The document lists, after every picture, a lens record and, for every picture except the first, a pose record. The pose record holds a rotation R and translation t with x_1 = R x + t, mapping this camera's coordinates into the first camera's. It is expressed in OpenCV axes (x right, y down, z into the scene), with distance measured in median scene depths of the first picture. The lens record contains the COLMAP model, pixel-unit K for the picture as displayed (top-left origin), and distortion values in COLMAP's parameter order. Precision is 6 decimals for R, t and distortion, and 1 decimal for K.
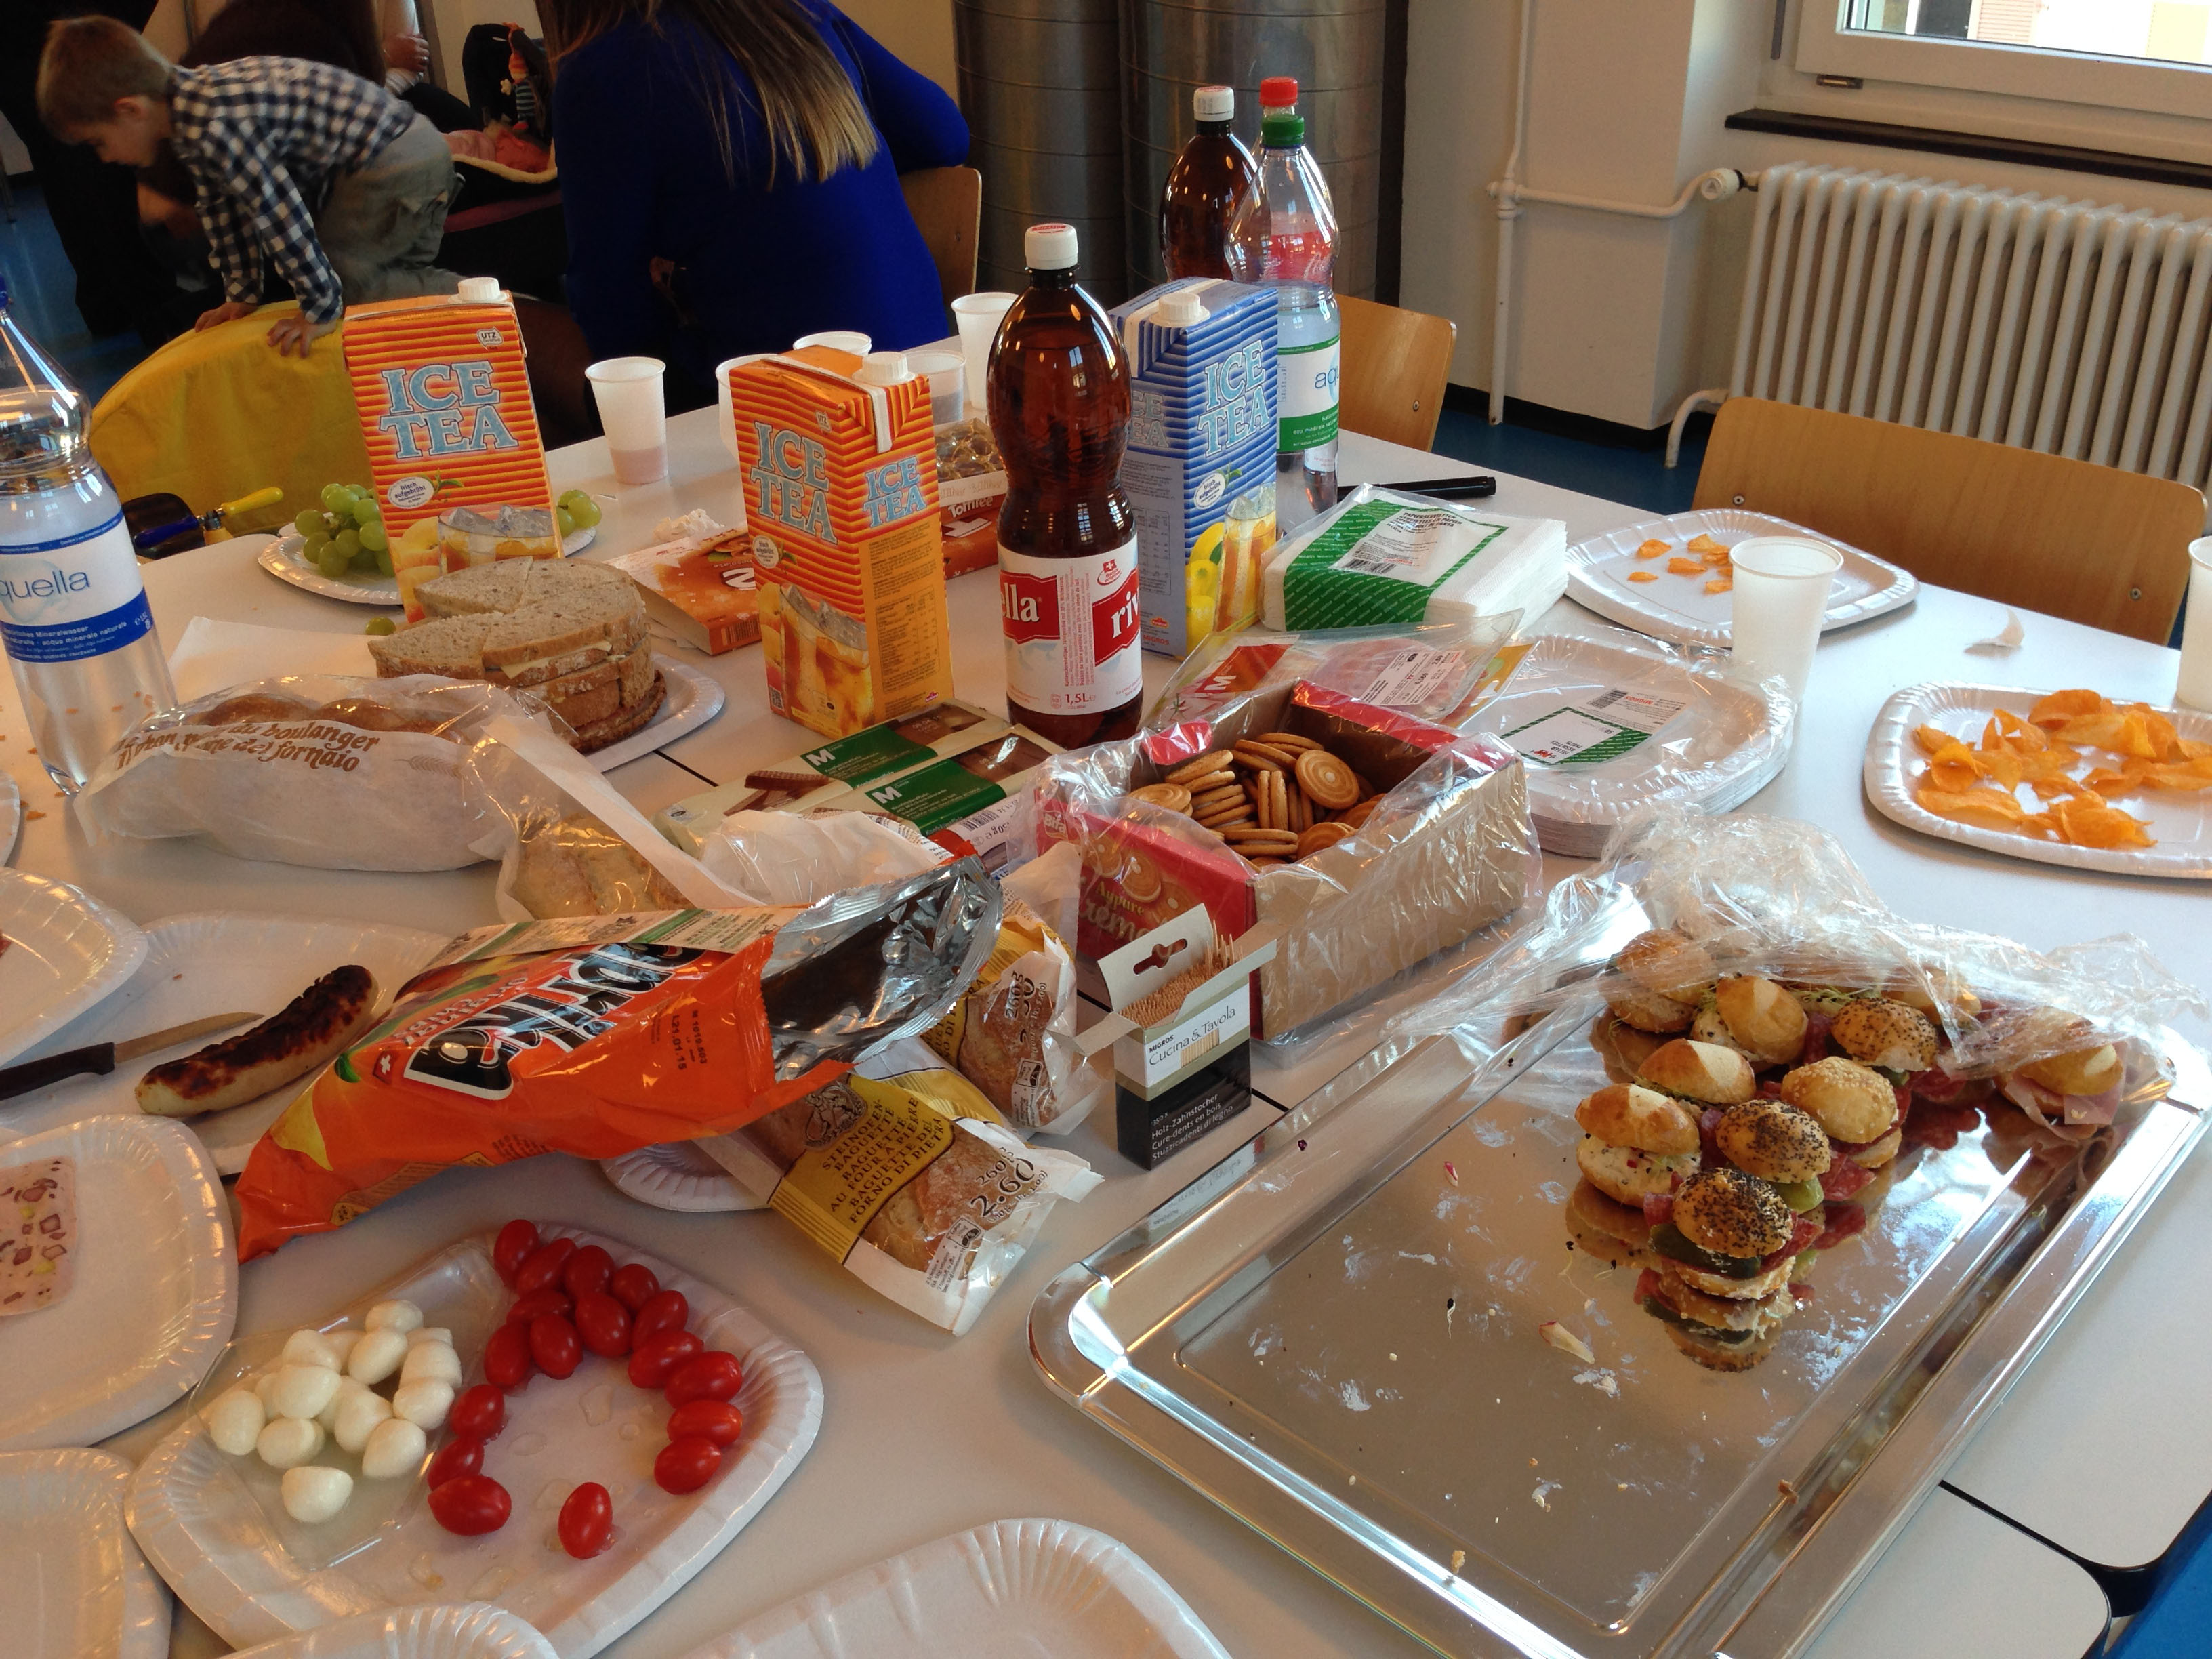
lens RADIAL K [[2079.1, 0, 1106.0], [0, 2079.1, 829.5], [0, 0, 1]] dist [-0.000290, -0.004451]
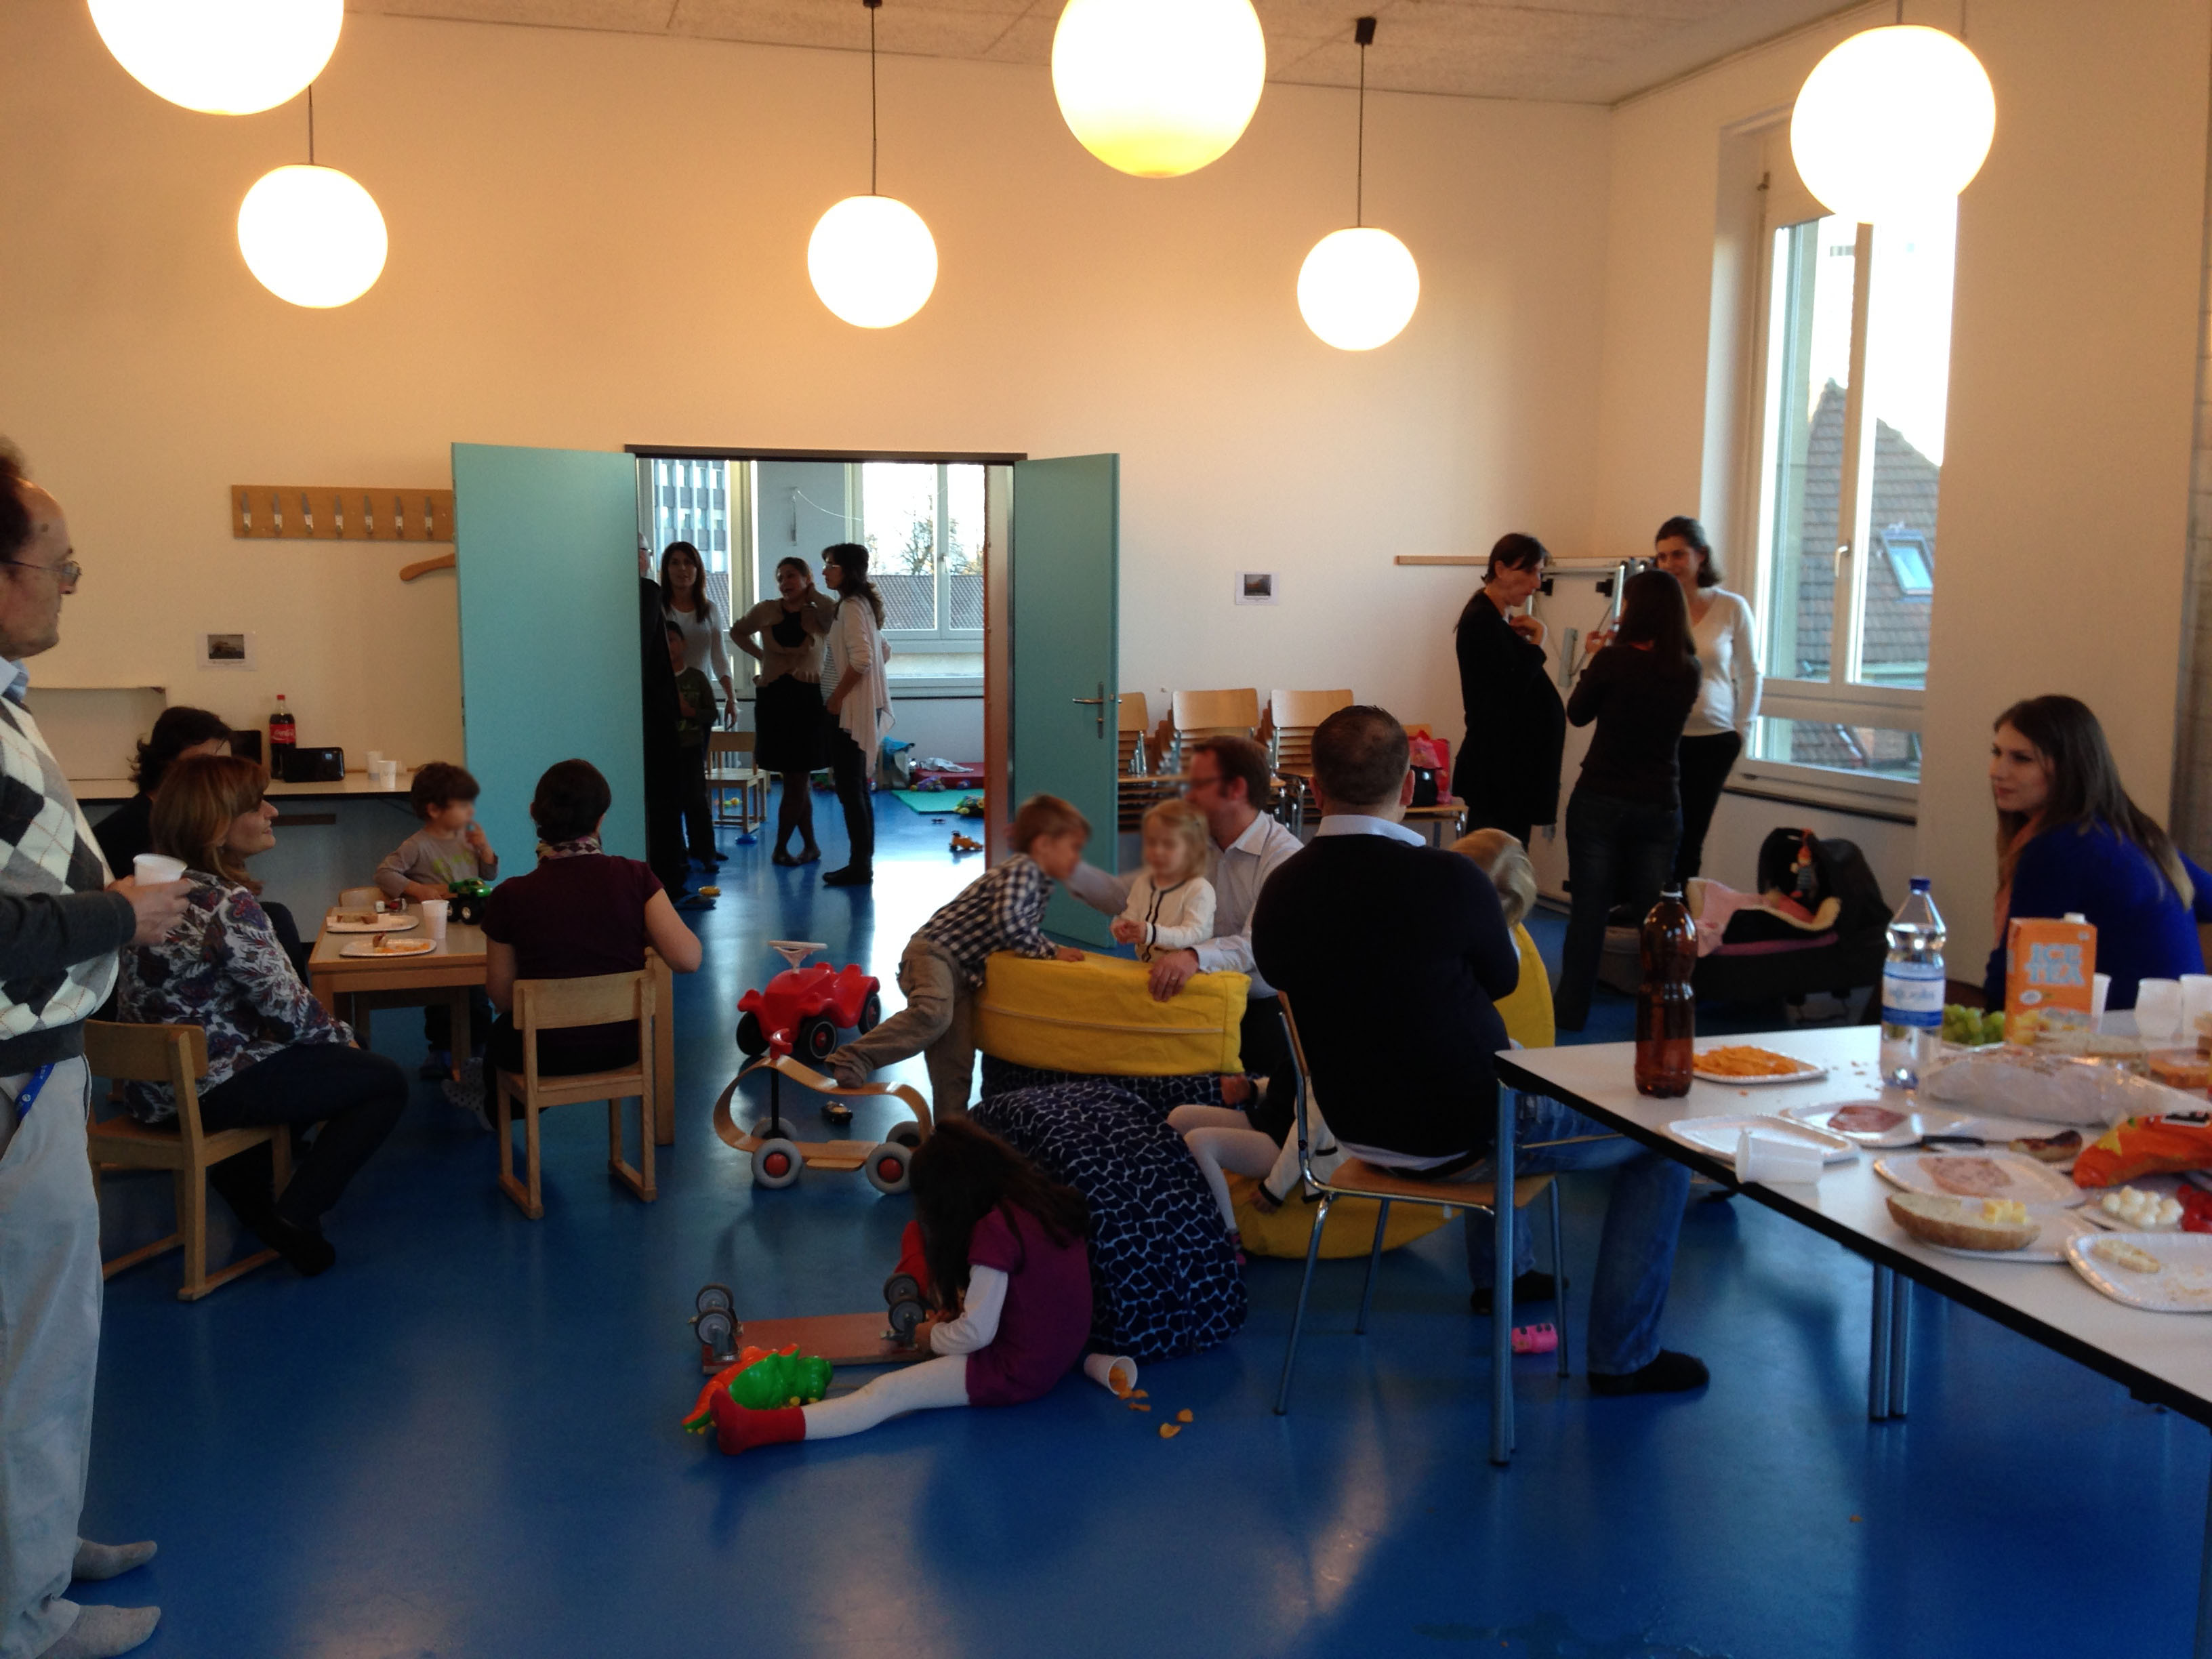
lens RADIAL K [[2079.1, 0, 1106.0], [0, 2079.1, 829.5], [0, 0, 1]] dist [-0.000290, -0.004451]
pose [[0.893145, 0.100832, -0.438320, -0.260468], [-0.256371, 0.914859, -0.311940, 0.648341], [0.369548, 0.390980, 0.842952, -1.387358]]
